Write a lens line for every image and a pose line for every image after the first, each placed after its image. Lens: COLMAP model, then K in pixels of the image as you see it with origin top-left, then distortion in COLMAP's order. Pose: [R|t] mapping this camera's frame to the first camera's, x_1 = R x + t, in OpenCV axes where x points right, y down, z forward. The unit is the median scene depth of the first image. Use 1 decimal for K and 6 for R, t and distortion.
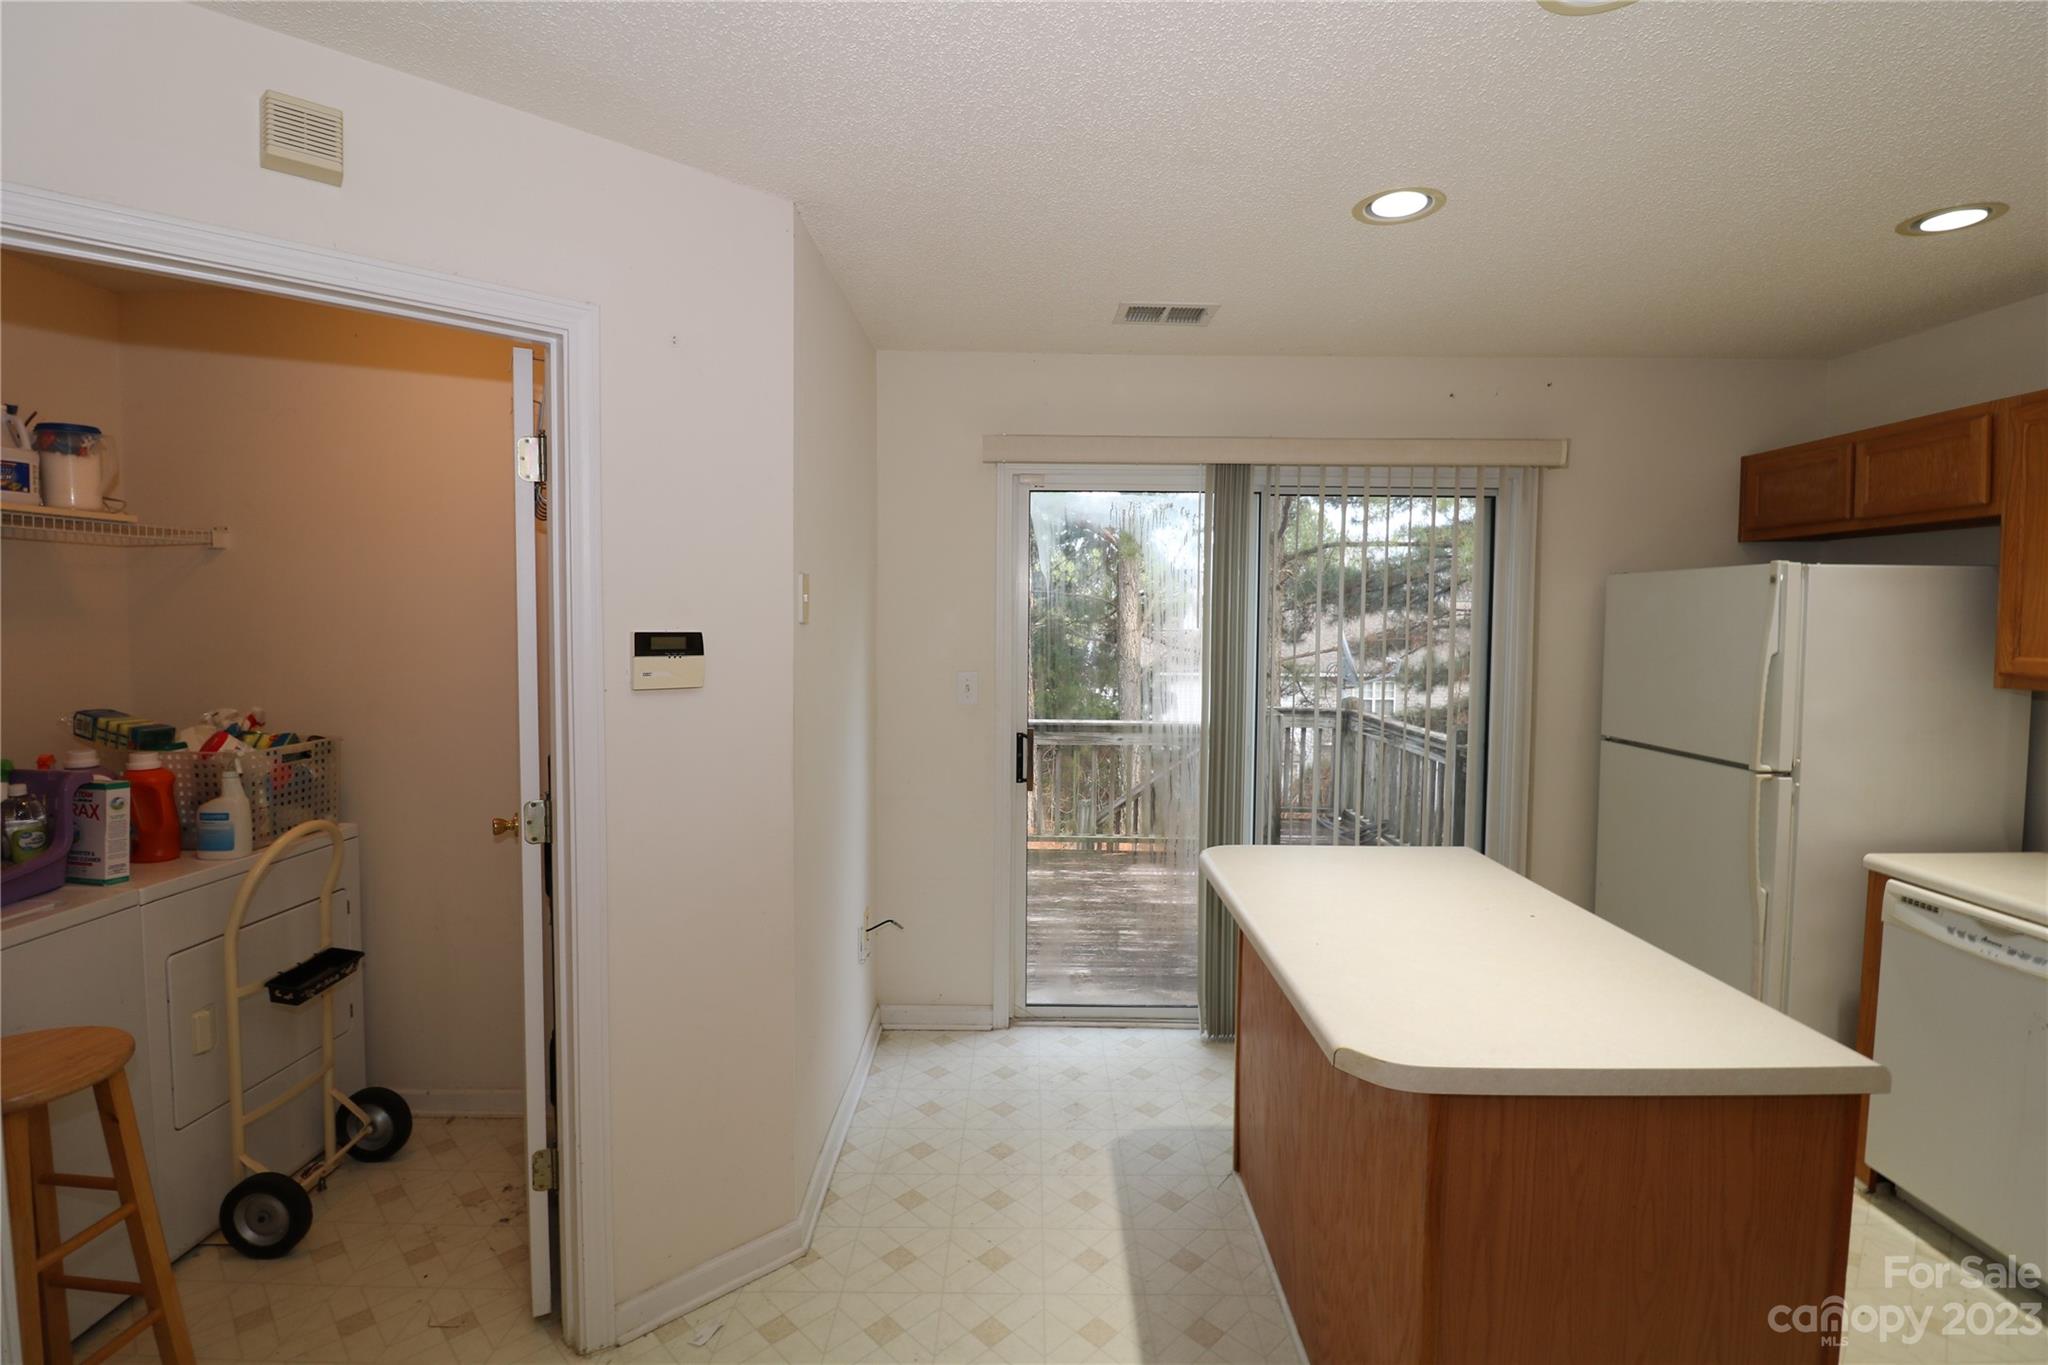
lens RADIAL K [[942.2, 0, 1024.2], [0, 942.2, 663.8], [0, 0, 1]] dist [-0.001080, -0.013516]
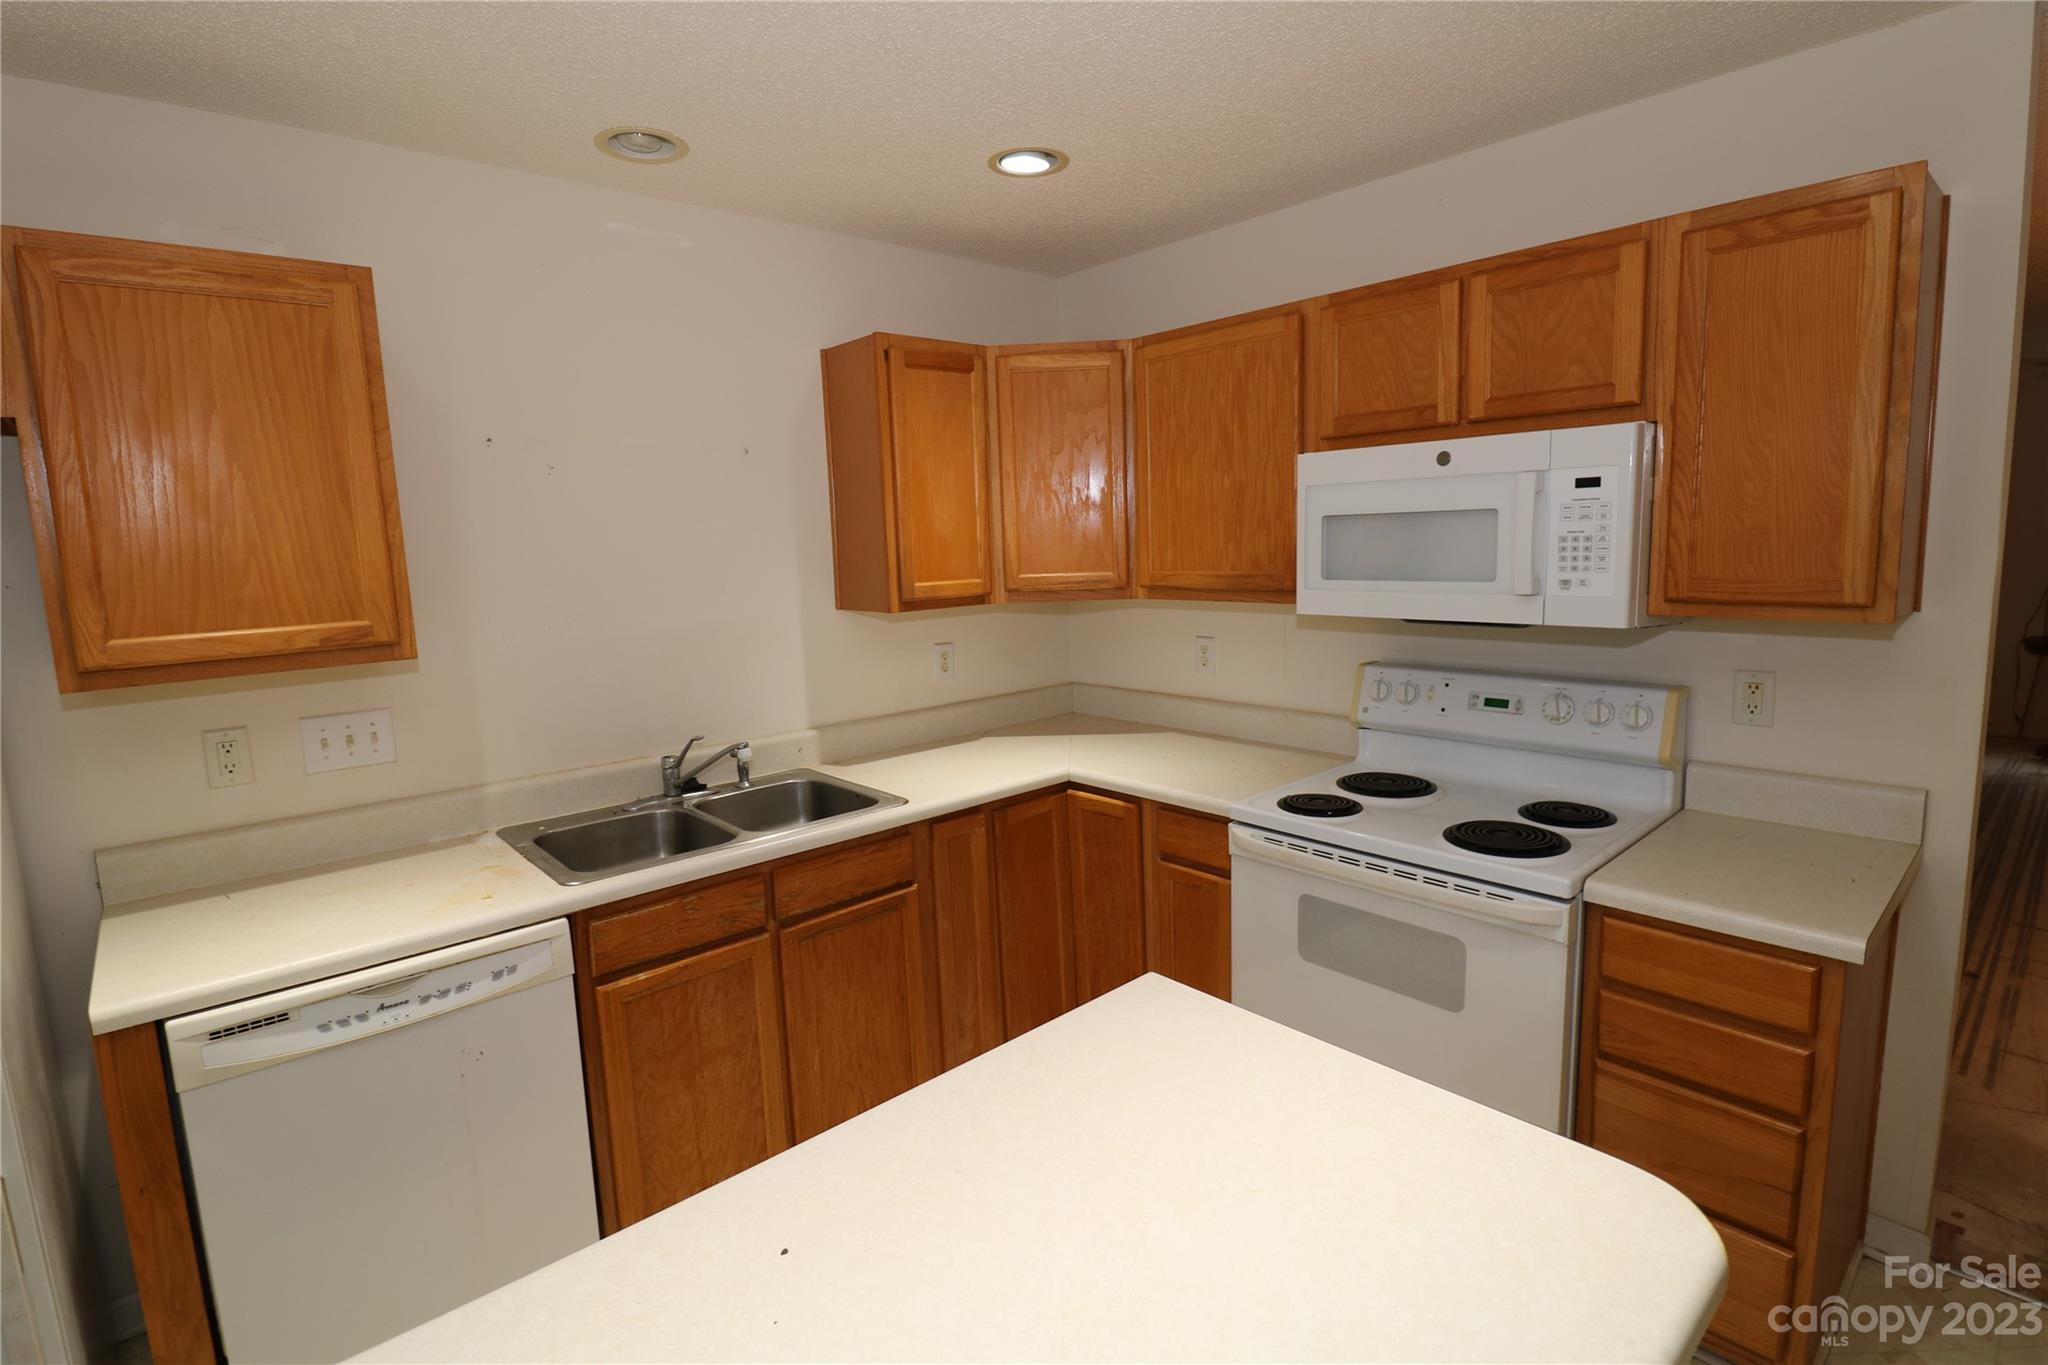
lens RADIAL K [[934.3, 0, 1032.4], [0, 934.3, 663.6], [0, 0, 1]] dist [-0.001839, -0.012101]
pose [[-0.658610, -0.084538, 0.747721, 0.099411], [0.069306, 0.982631, 0.172143, -0.041453], [-0.749286, 0.165197, -0.641311, 0.652095]]
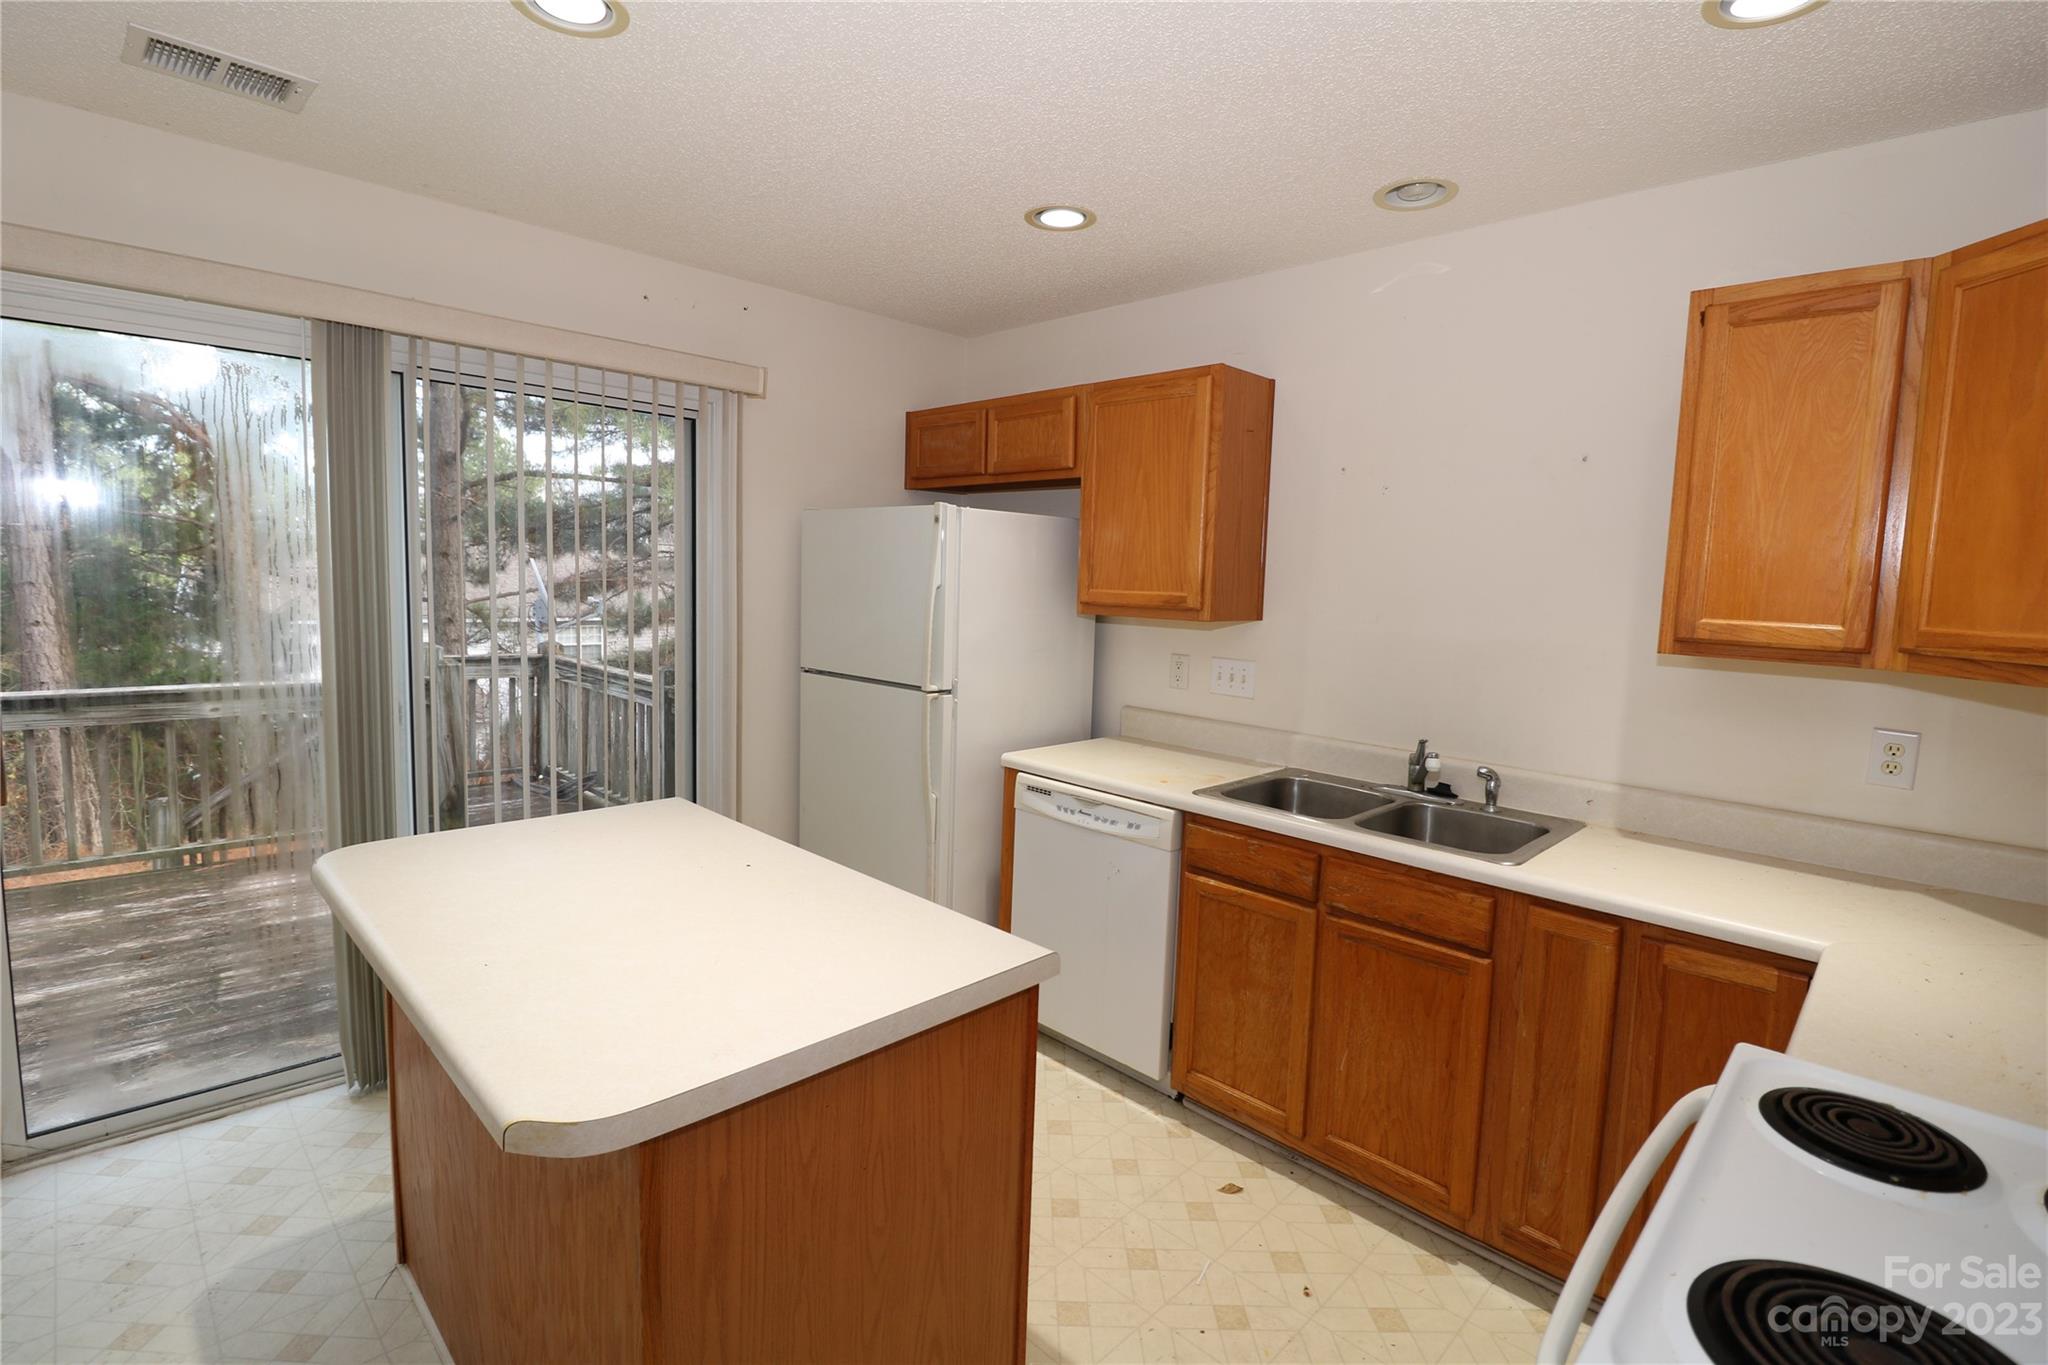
lens RADIAL K [[934.3, 0, 1032.4], [0, 934.3, 663.6], [0, 0, 1]] dist [-0.001839, -0.012101]
pose [[0.692282, -0.050464, 0.719861, 0.051869], [0.007578, 0.998005, 0.062675, 0.009686], [-0.721588, -0.037933, 0.691283, 0.106221]]
